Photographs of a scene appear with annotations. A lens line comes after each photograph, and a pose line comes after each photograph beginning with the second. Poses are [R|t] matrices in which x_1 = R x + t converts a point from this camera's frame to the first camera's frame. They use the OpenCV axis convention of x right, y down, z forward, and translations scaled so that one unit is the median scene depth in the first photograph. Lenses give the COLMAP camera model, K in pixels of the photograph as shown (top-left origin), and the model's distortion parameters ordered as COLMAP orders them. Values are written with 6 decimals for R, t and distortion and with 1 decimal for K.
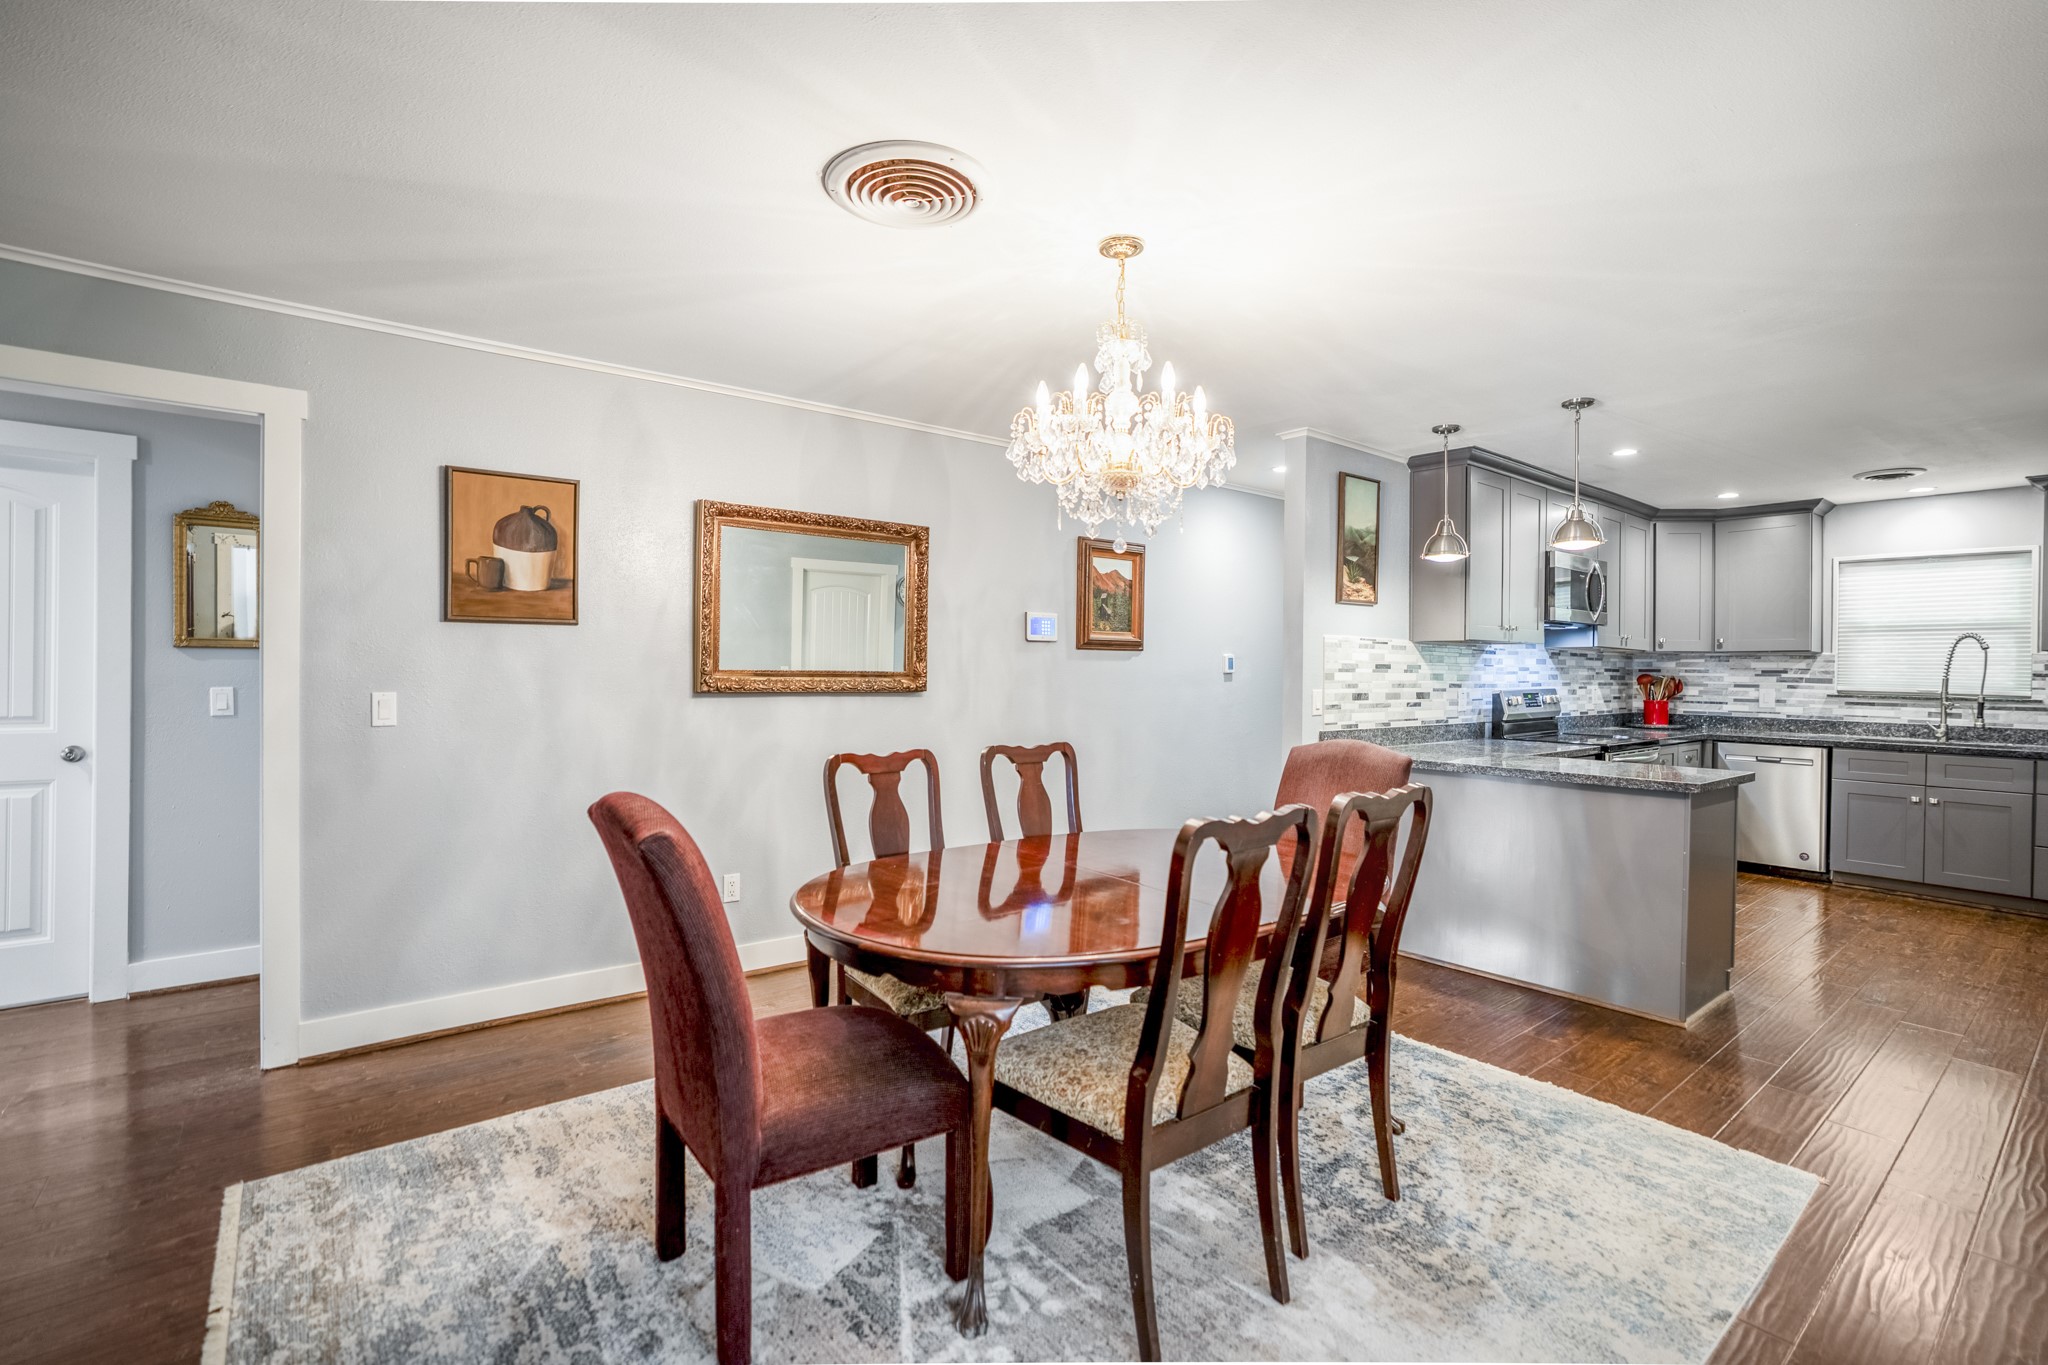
lens RADIAL K [[970.6, 0, 1030.0], [0, 970.6, 677.2], [0, 0, 1]] dist [-0.028546, 0.022402]
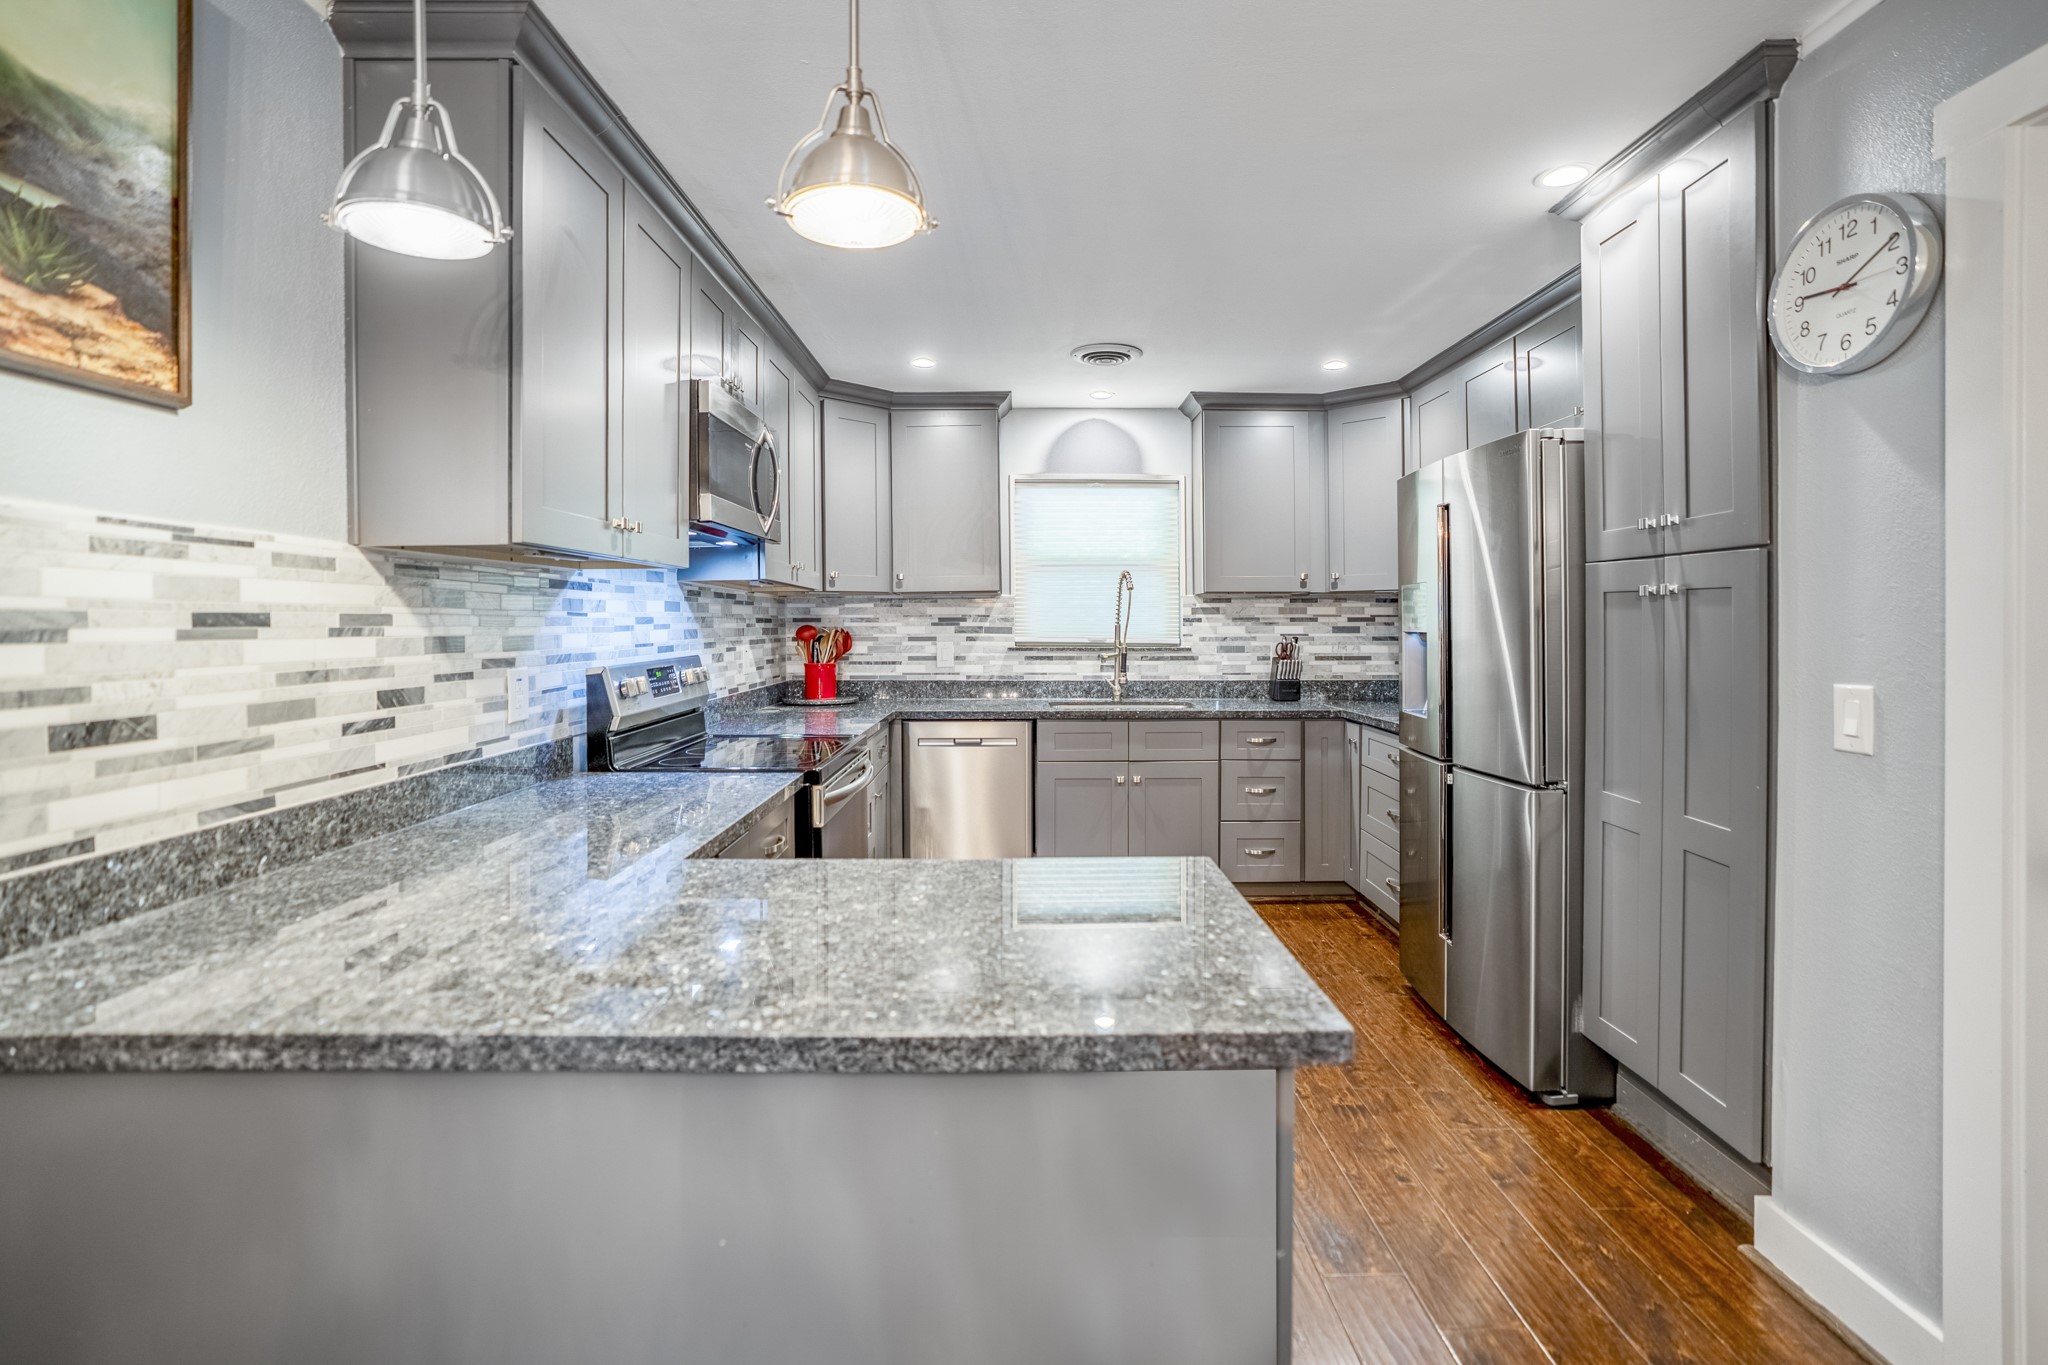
lens RADIAL K [[956.1, 0, 1033.7], [0, 956.1, 630.7], [0, 0, 1]] dist [-0.066312, 0.027810]
pose [[0.628628, -0.021260, 0.777416, 0.251872], [0.018563, 0.999752, 0.012329, -0.005469], [-0.777485, 0.006681, 0.628866, 0.526066]]
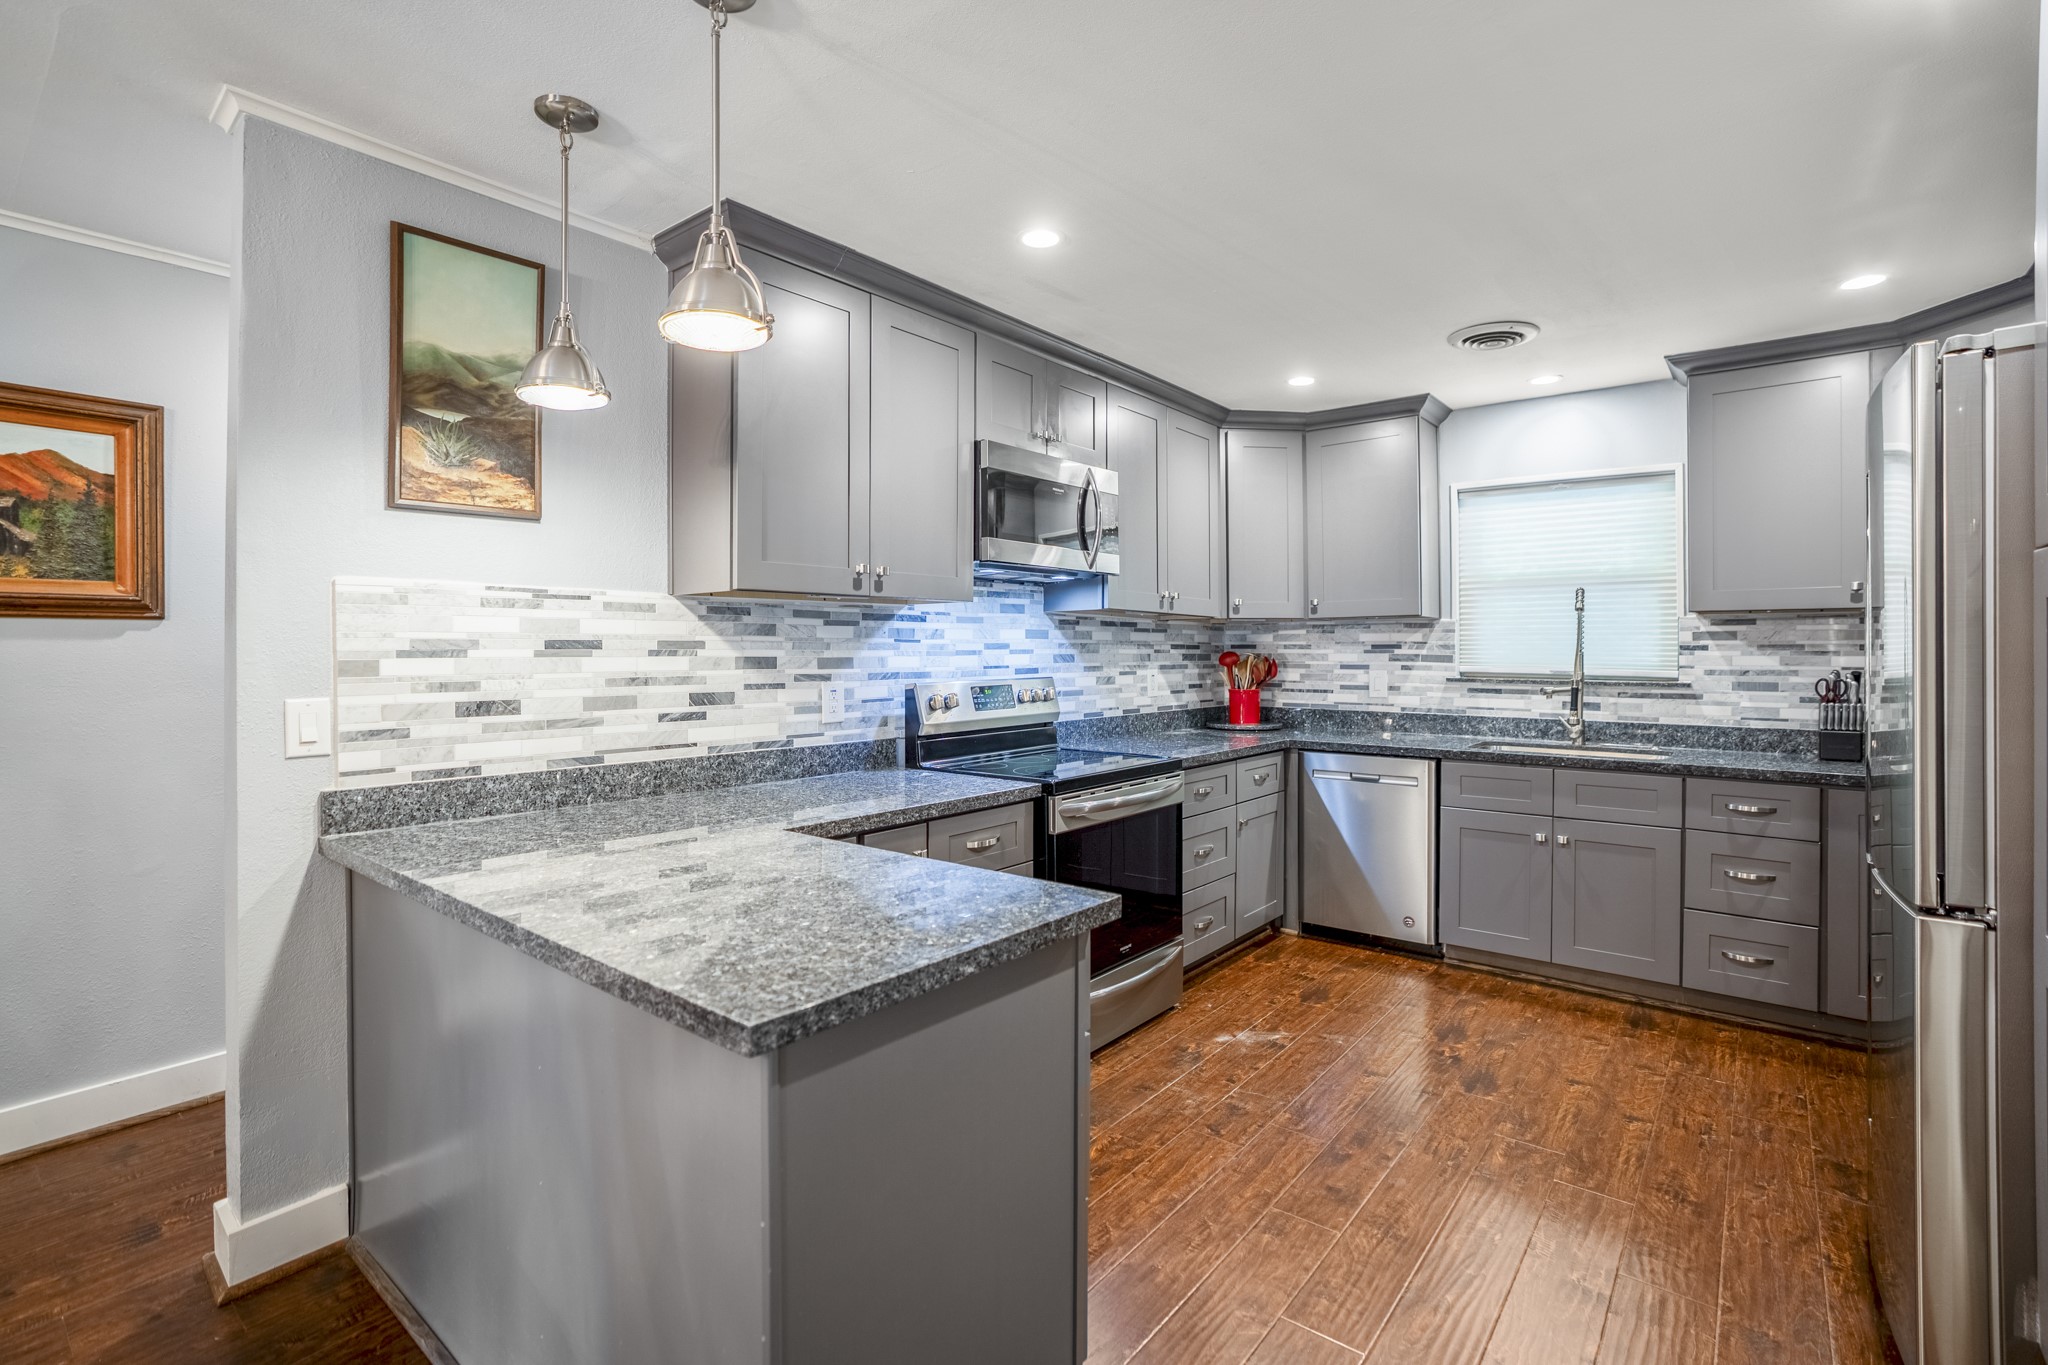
lens RADIAL K [[956.1, 0, 1030.4], [0, 956.1, 653.2], [0, 0, 1]] dist [-0.062686, 0.020590]
pose [[0.980977, -0.011898, 0.193758, 0.423871], [0.012927, 0.999908, -0.004046, -0.001421], [-0.193692, 0.006474, 0.981041, 0.407672]]
